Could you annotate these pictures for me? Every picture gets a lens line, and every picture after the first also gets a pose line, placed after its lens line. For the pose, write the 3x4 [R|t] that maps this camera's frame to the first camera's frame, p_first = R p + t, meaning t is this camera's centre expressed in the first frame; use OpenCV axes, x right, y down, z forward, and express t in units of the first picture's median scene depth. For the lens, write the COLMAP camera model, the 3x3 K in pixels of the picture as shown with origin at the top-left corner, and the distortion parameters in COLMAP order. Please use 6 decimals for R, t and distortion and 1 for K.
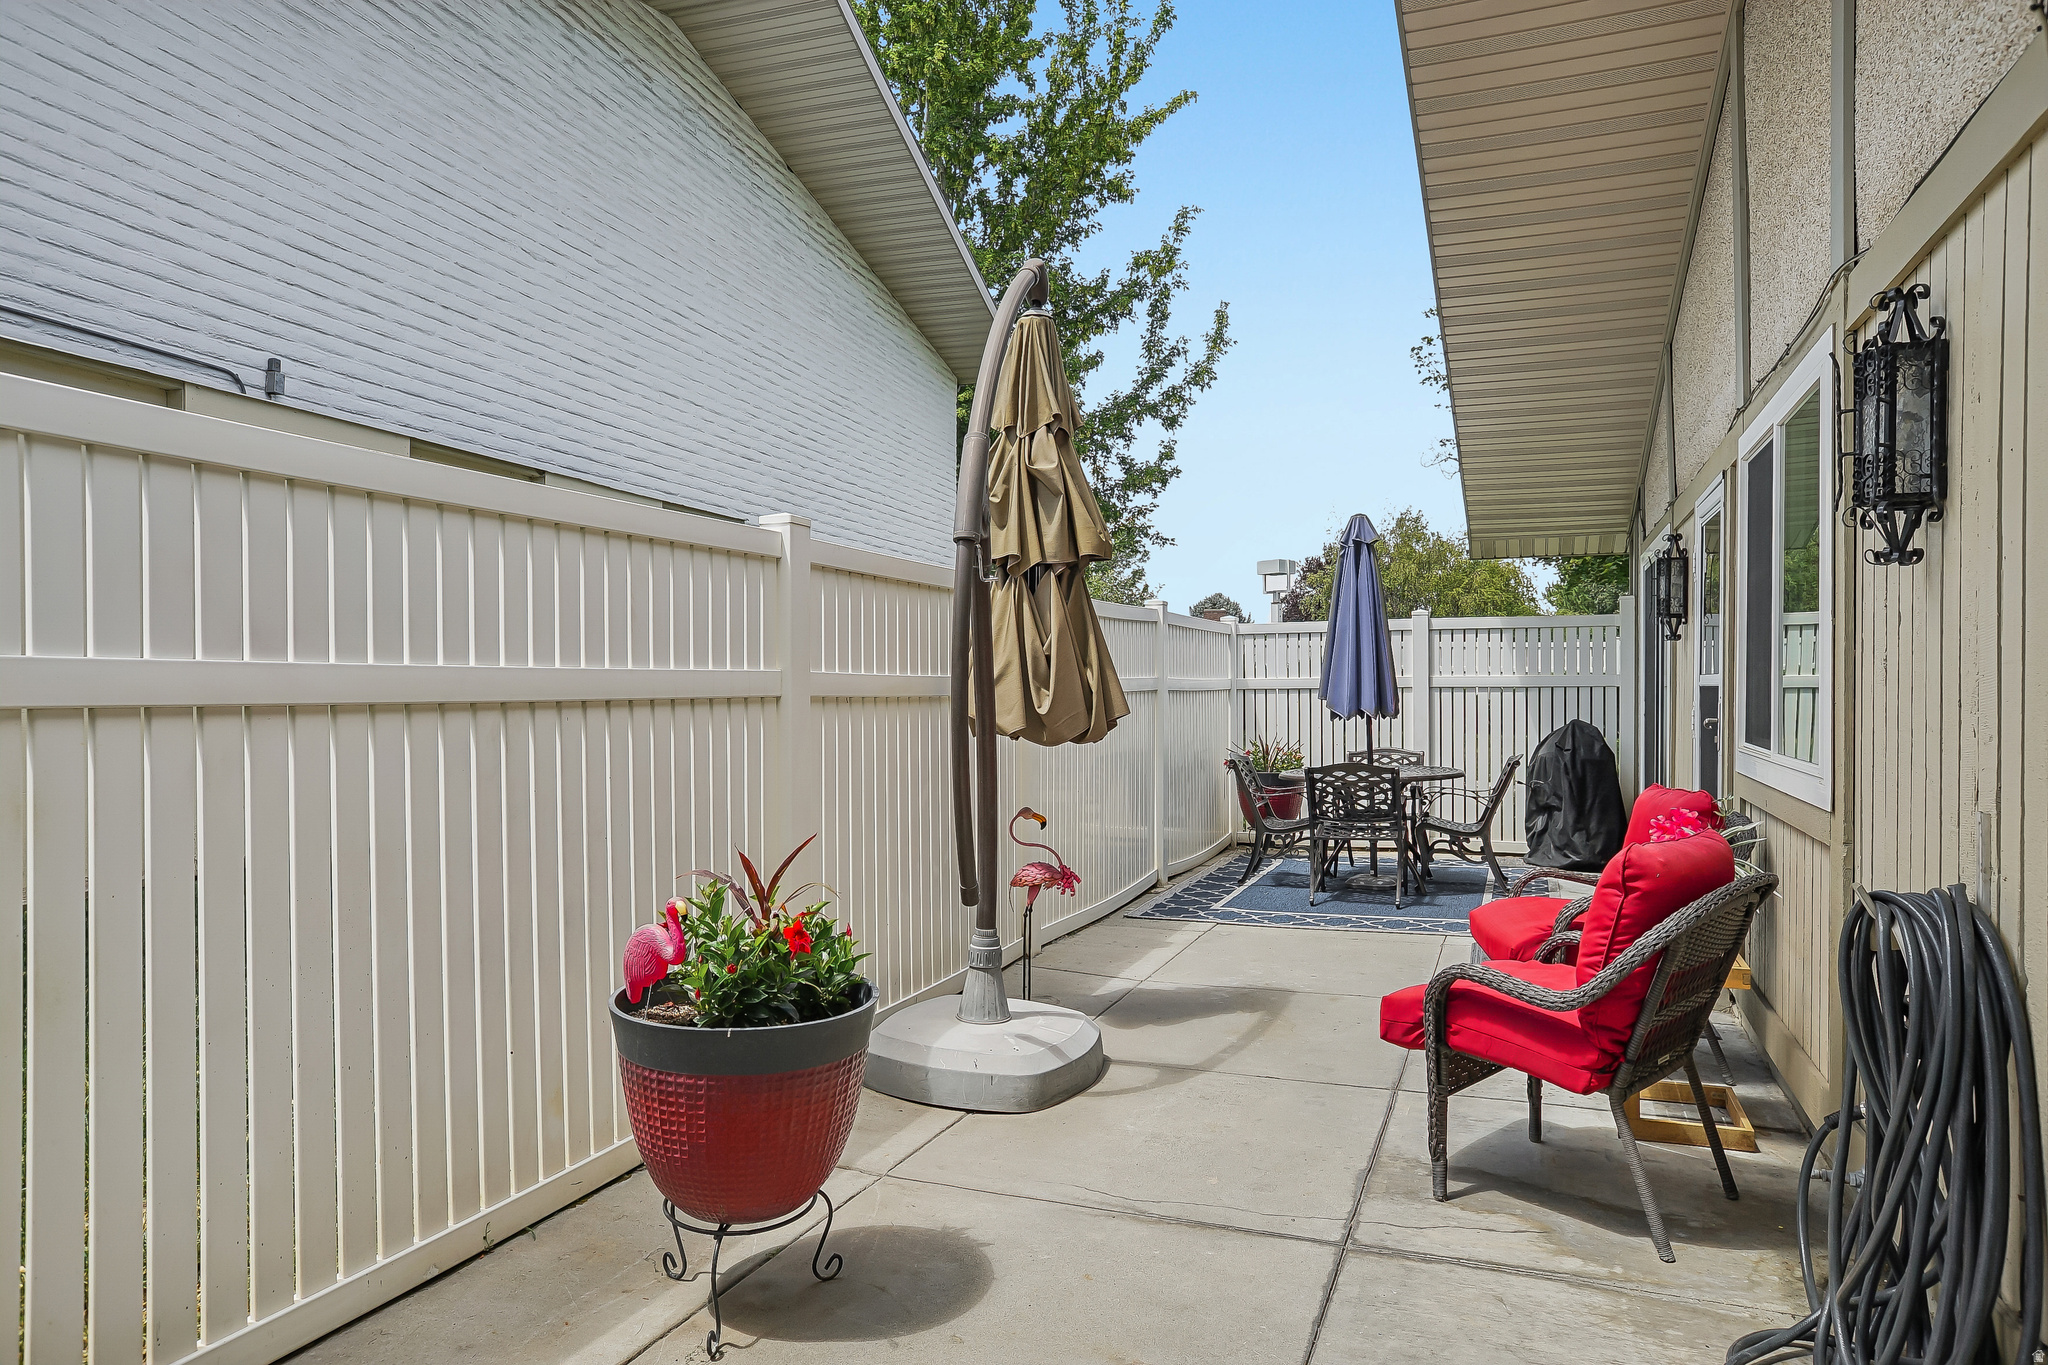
lens RADIAL K [[1307.8, 0, 1023.0], [0, 1307.8, 695.1], [0, 0, 1]] dist [-0.003047, -0.000044]
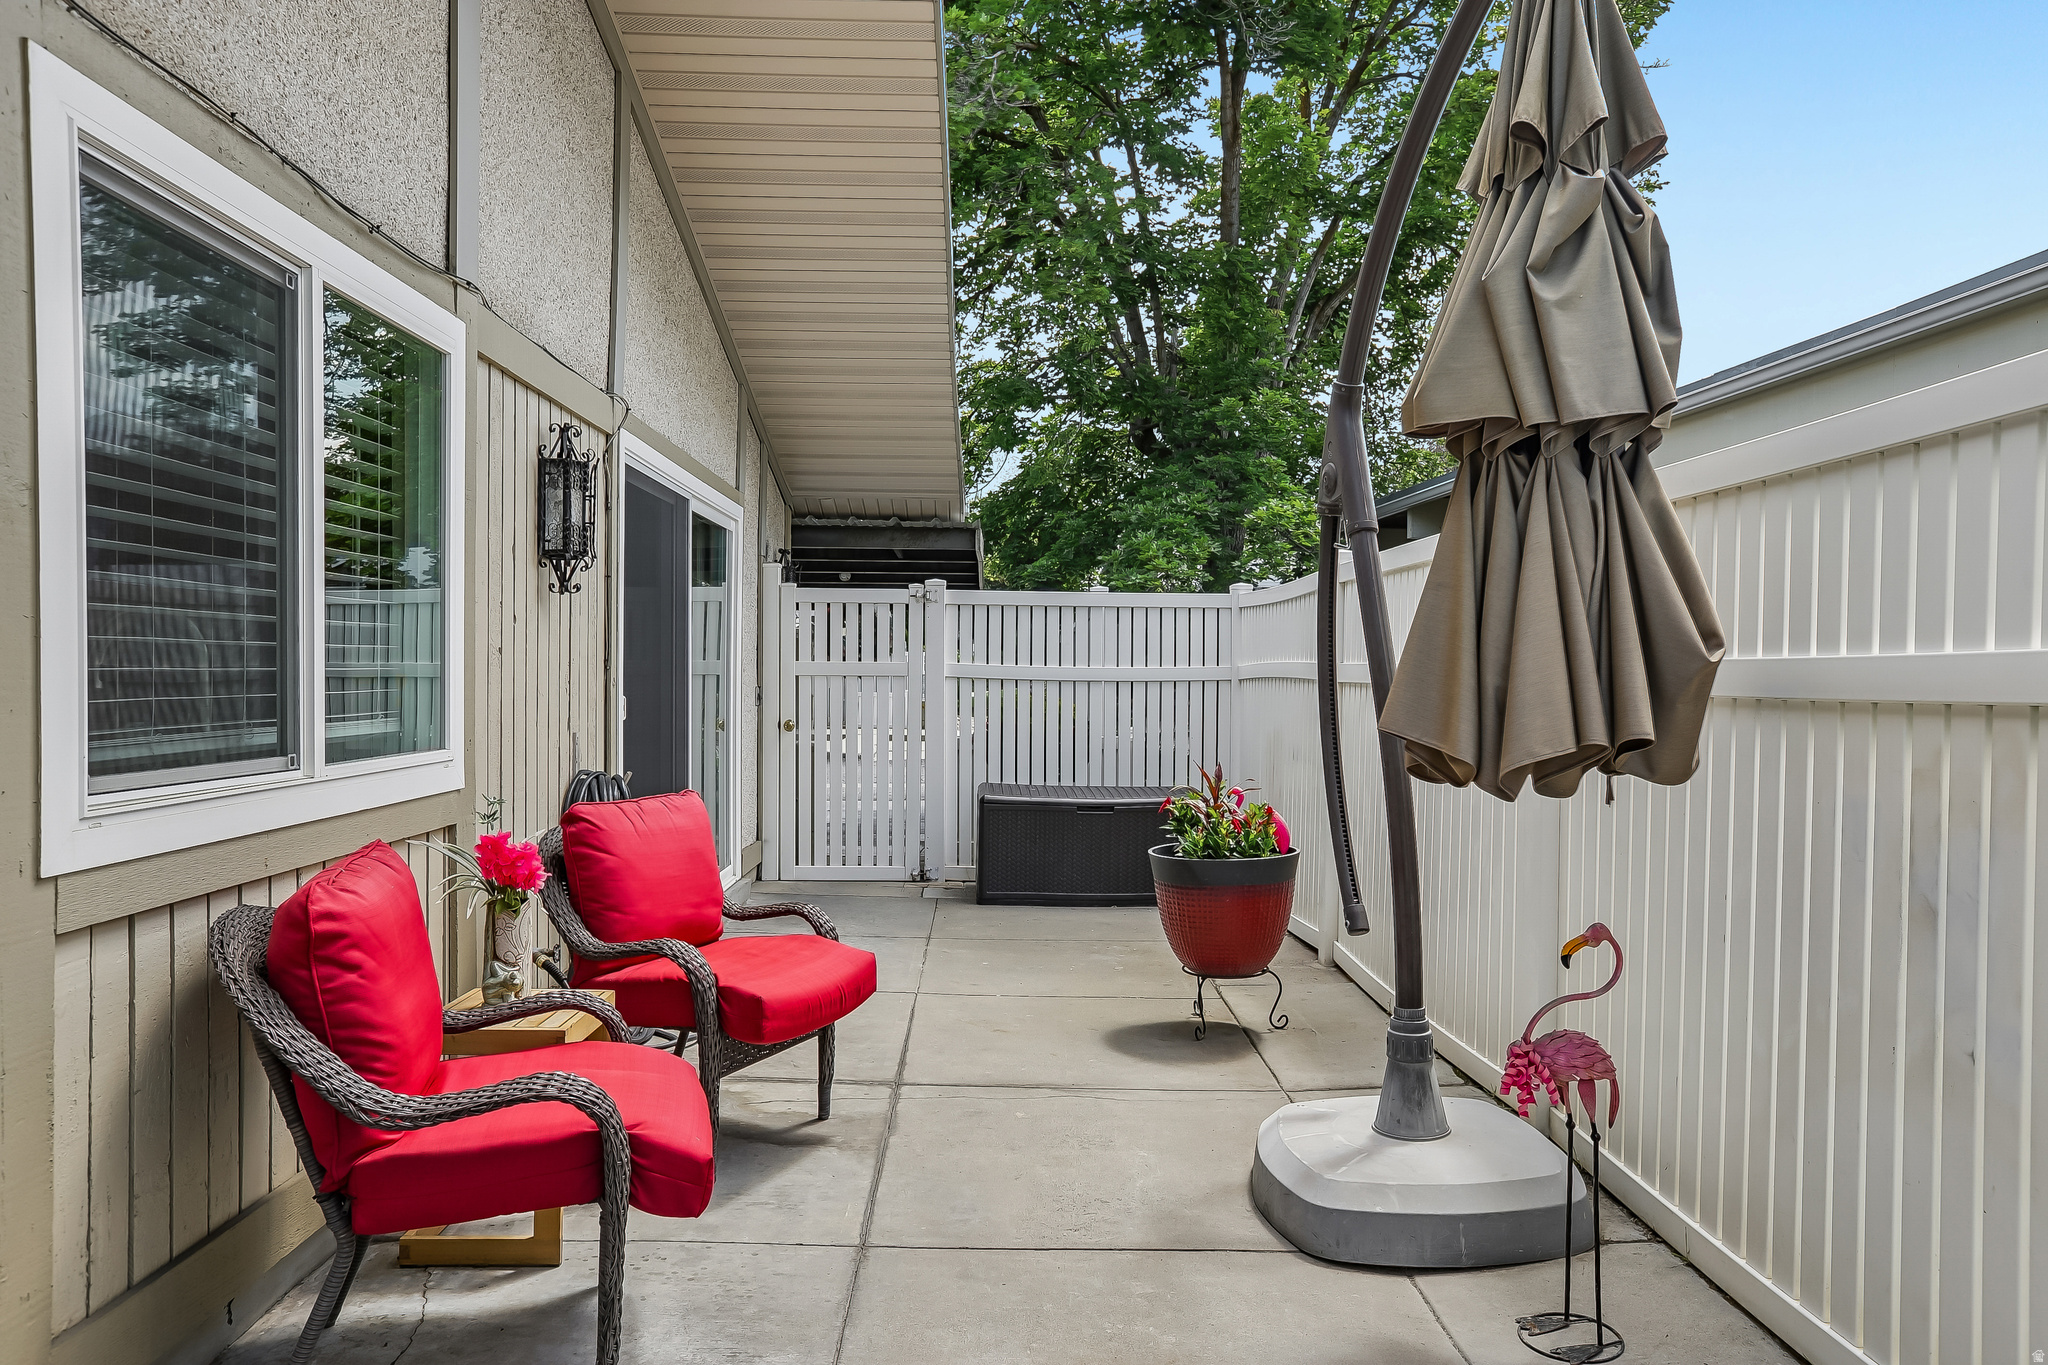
lens RADIAL K [[1432.2, 0, 1019.4], [0, 1432.2, 686.1], [0, 0, 1]] dist [0.001126, -0.000023]
pose [[-0.925368, -0.003218, -0.379058, 0.648868], [-0.007619, 0.999920, 0.010111, -0.006164], [0.378995, 0.012245, -0.925318, 2.262559]]
